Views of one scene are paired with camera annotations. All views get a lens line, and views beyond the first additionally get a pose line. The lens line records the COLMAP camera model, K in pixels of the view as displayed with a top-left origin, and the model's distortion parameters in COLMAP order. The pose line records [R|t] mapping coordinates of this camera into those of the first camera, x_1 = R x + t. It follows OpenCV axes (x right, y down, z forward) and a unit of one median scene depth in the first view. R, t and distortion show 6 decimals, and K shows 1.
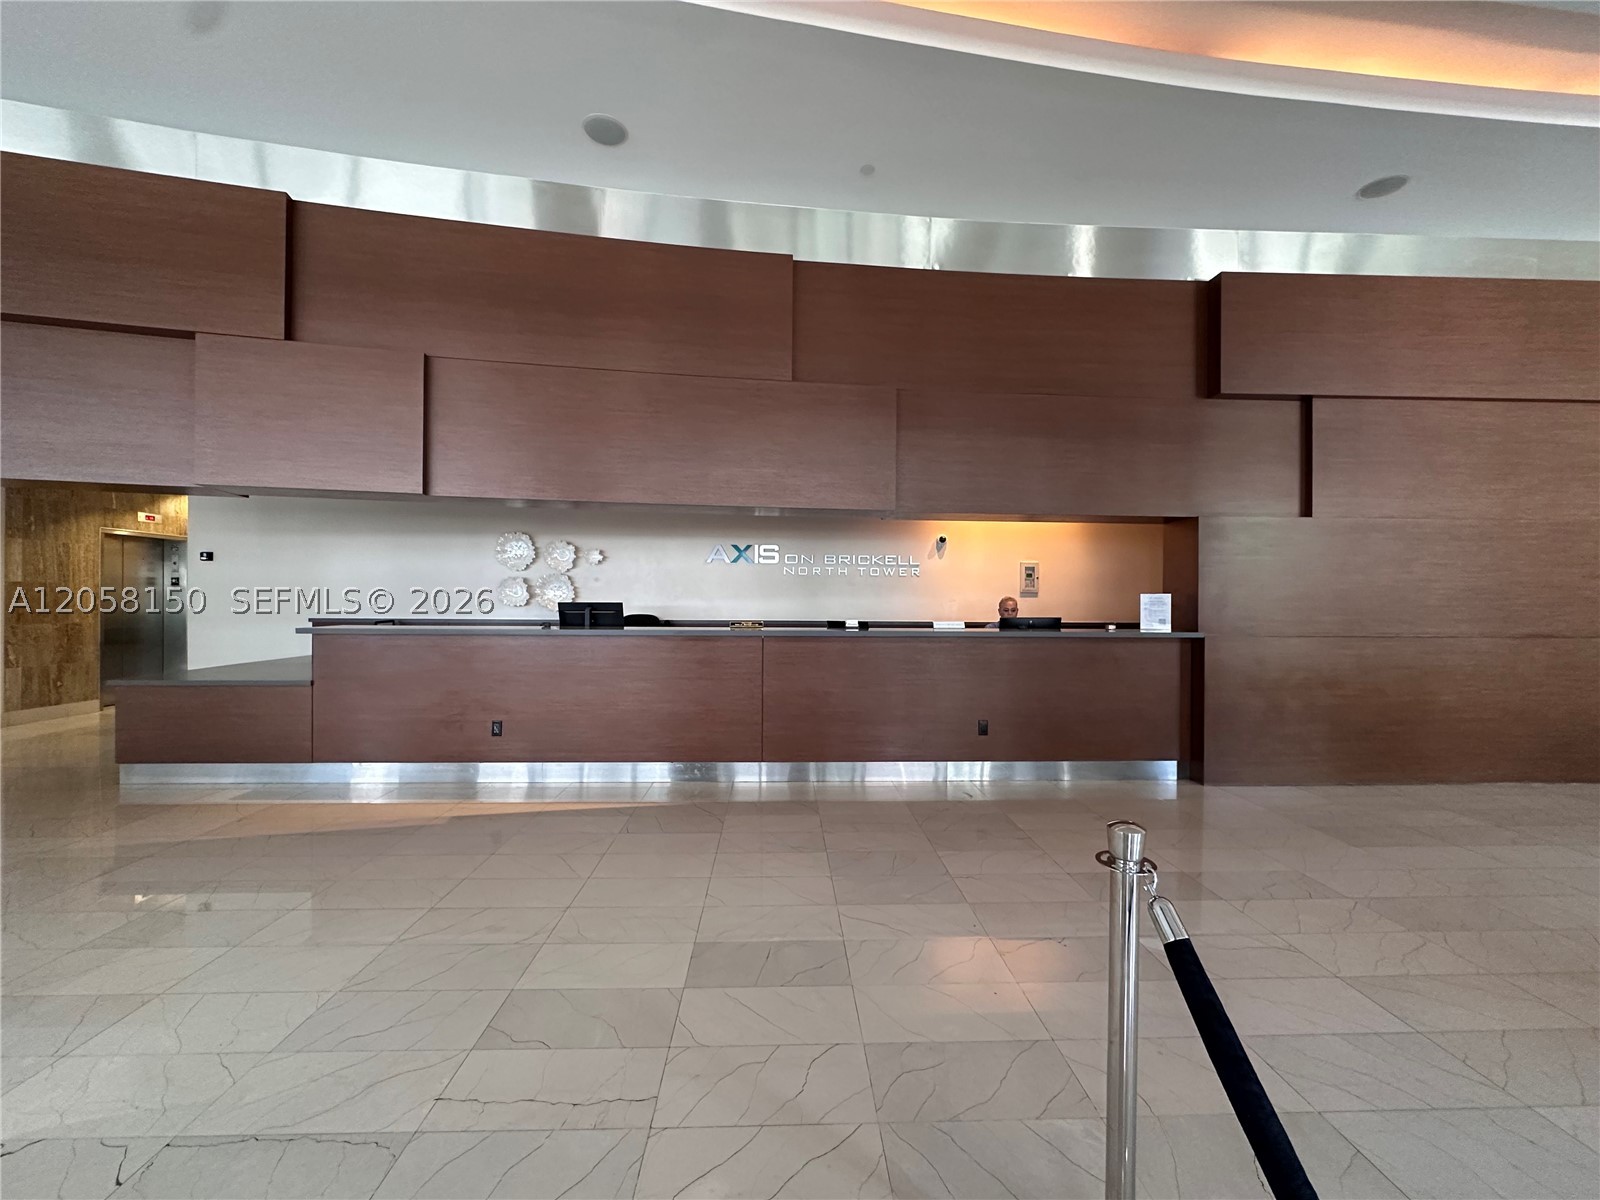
lens RADIAL K [[639.8, 0, 797.5], [0, 639.8, 600.2], [0, 0, 1]] dist [-0.002935, -0.000360]
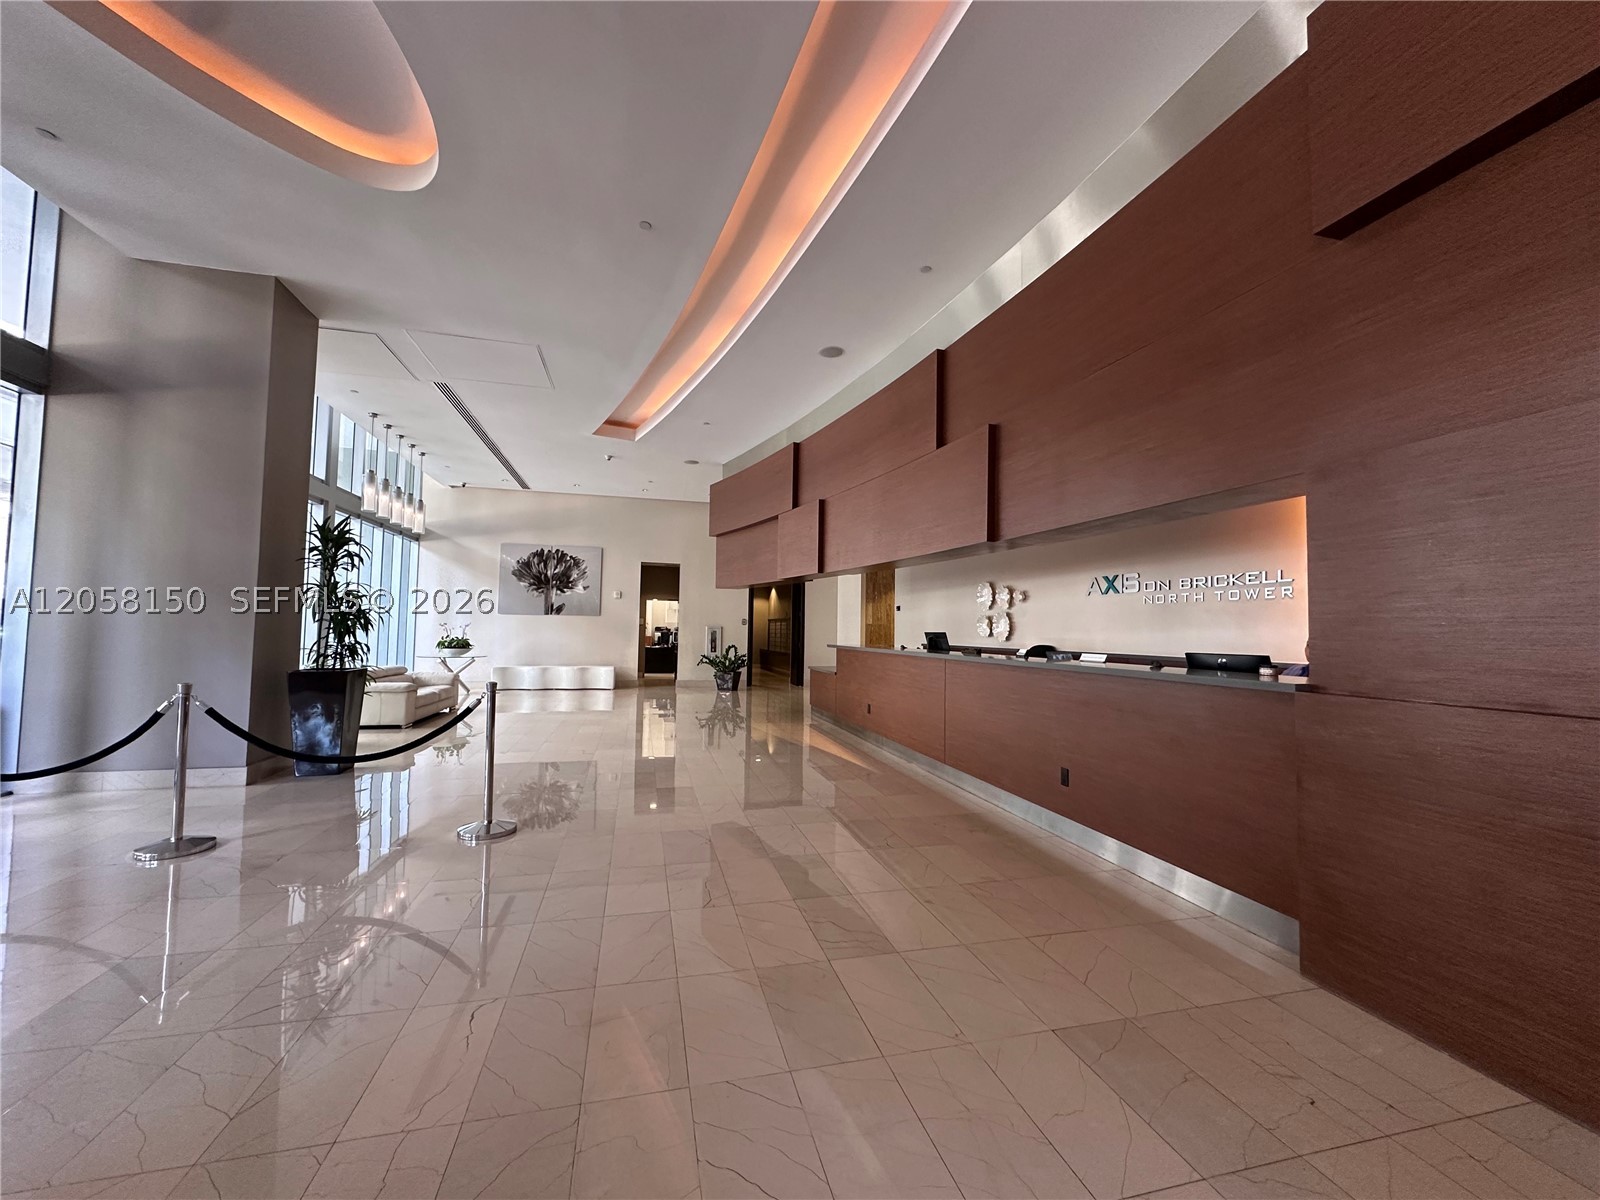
lens RADIAL K [[639.8, 0, 794.9], [0, 639.8, 600.3], [0, 0, 1]] dist [-0.002935, -0.000360]
pose [[0.203493, -0.050070, -0.977795, 0.772205], [-0.016180, 0.998383, -0.054492, 0.011708], [0.978943, 0.026910, 0.202354, 0.340756]]
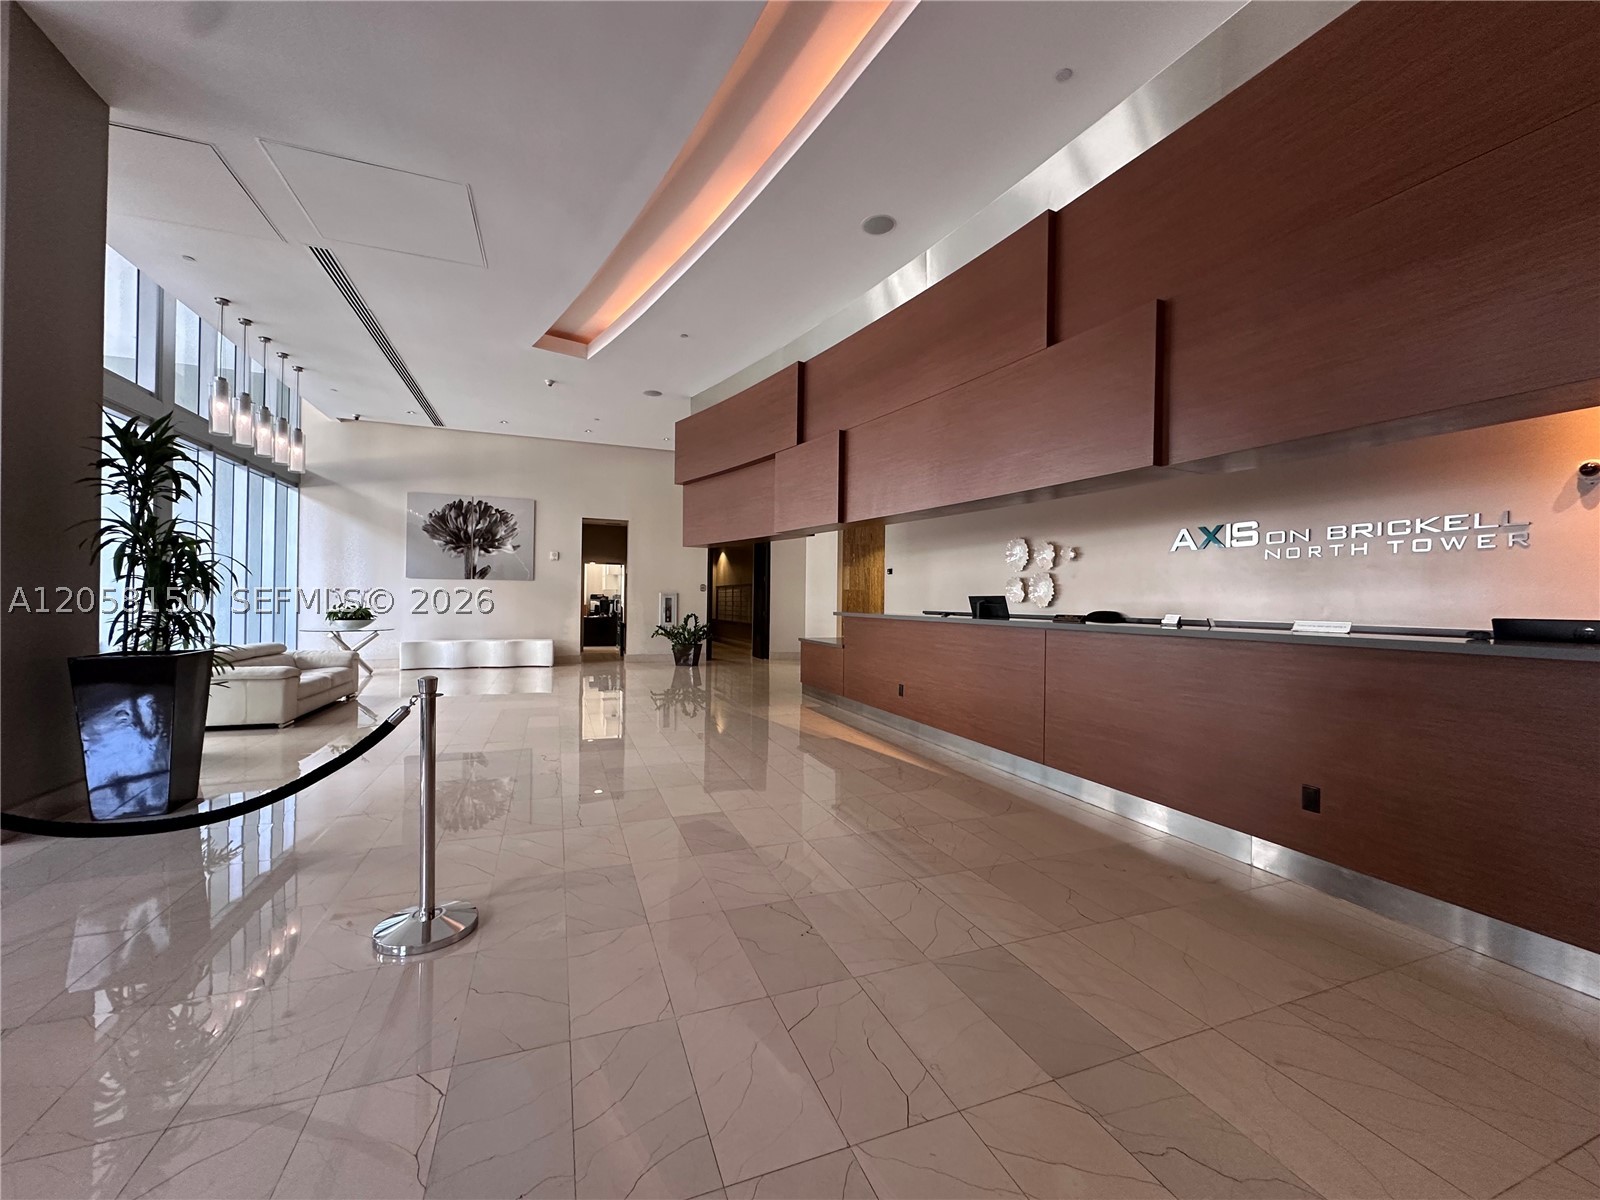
lens RADIAL K [[639.8, 0, 797.3], [0, 639.8, 599.9], [0, 0, 1]] dist [-0.002935, -0.000360]
pose [[0.322869, -0.004146, -0.946435, 0.506115], [-0.012565, 0.999883, -0.008667, 0.019215], [0.946360, 0.014691, 0.322779, 0.259890]]
